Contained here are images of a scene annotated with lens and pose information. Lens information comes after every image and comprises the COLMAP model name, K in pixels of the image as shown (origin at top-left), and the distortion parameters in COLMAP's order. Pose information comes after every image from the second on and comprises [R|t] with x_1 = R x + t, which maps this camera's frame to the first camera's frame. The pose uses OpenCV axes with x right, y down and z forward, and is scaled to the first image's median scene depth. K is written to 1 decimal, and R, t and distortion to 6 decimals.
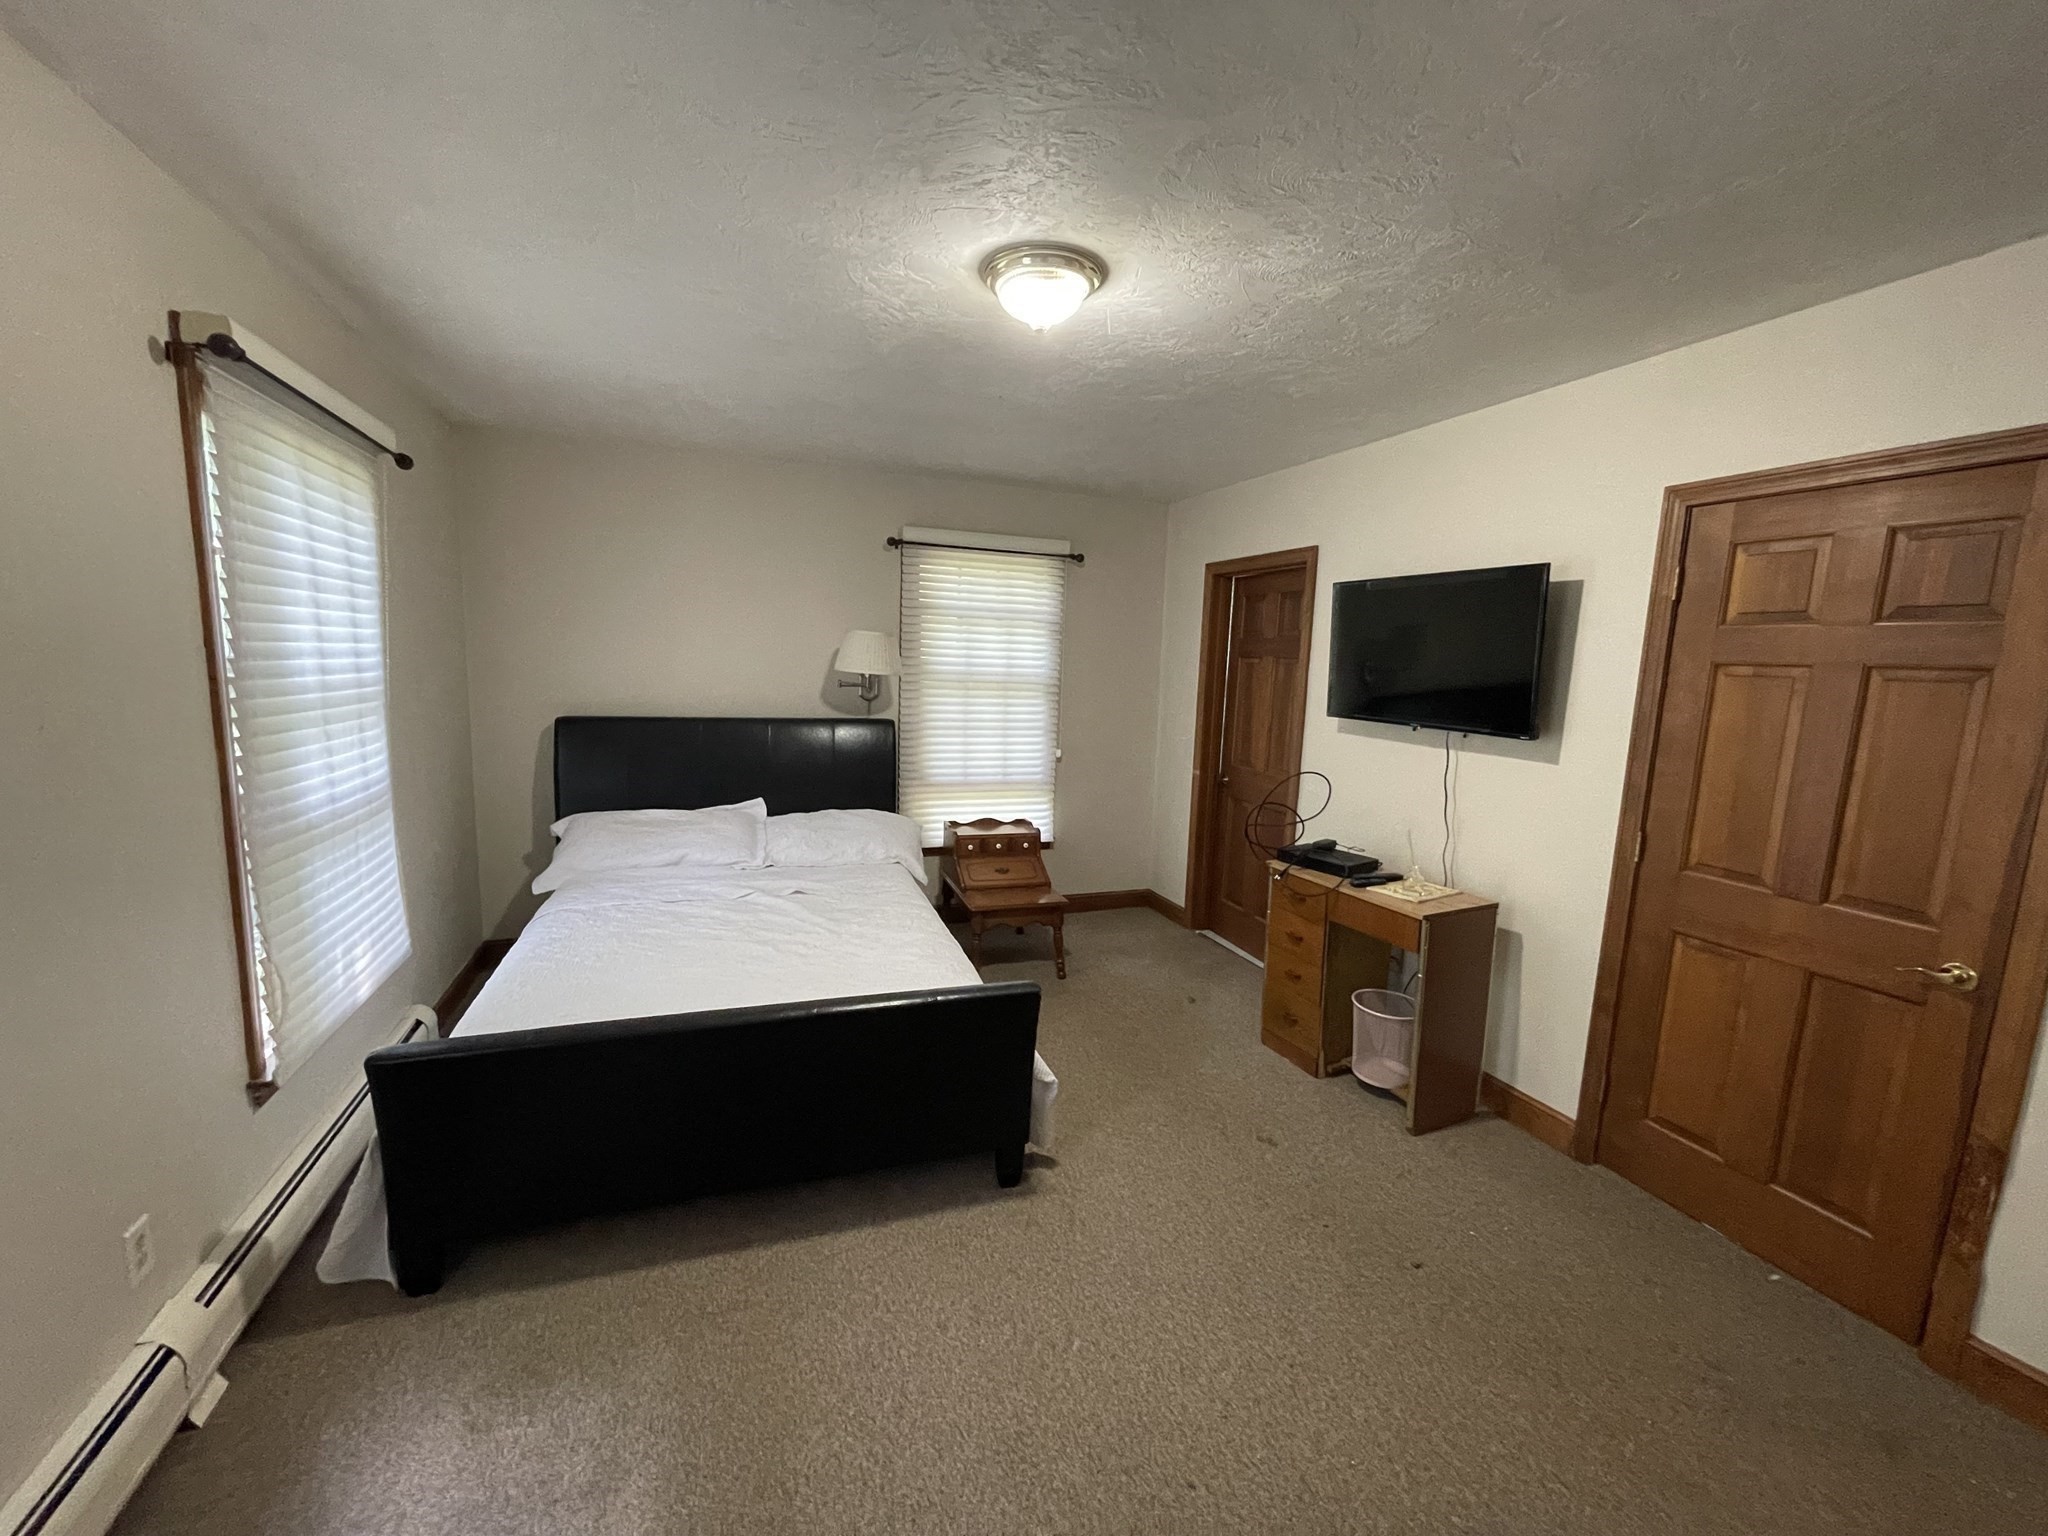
lens RADIAL K [[827.7, 0, 1014.9], [0, 827.7, 774.2], [0, 0, 1]] dist [0.001524, -0.001638]
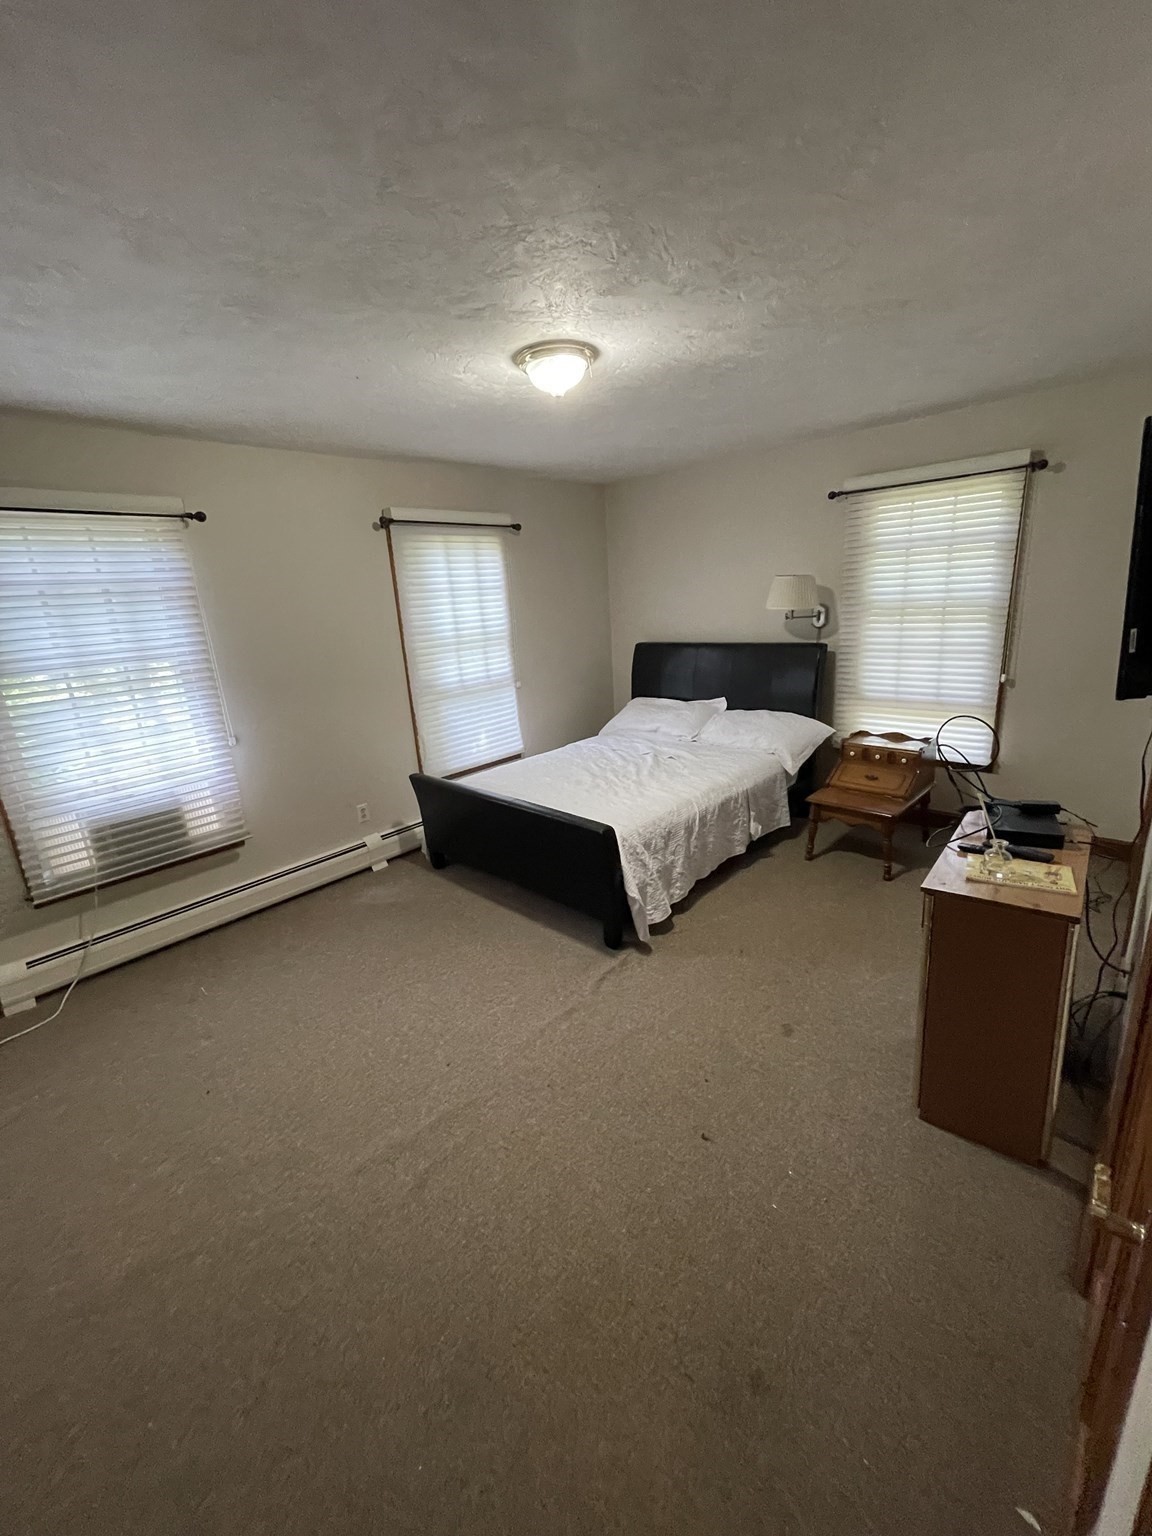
lens RADIAL K [[620.8, 0, 570.3], [0, 620.8, 765.8], [0, 0, 1]] dist [0.001524, -0.001638]
pose [[0.443010, 0.178242, -0.878619, 0.575751], [-0.043149, 0.983140, 0.177689, -0.037245], [0.895478, -0.040806, 0.443232, 0.245129]]
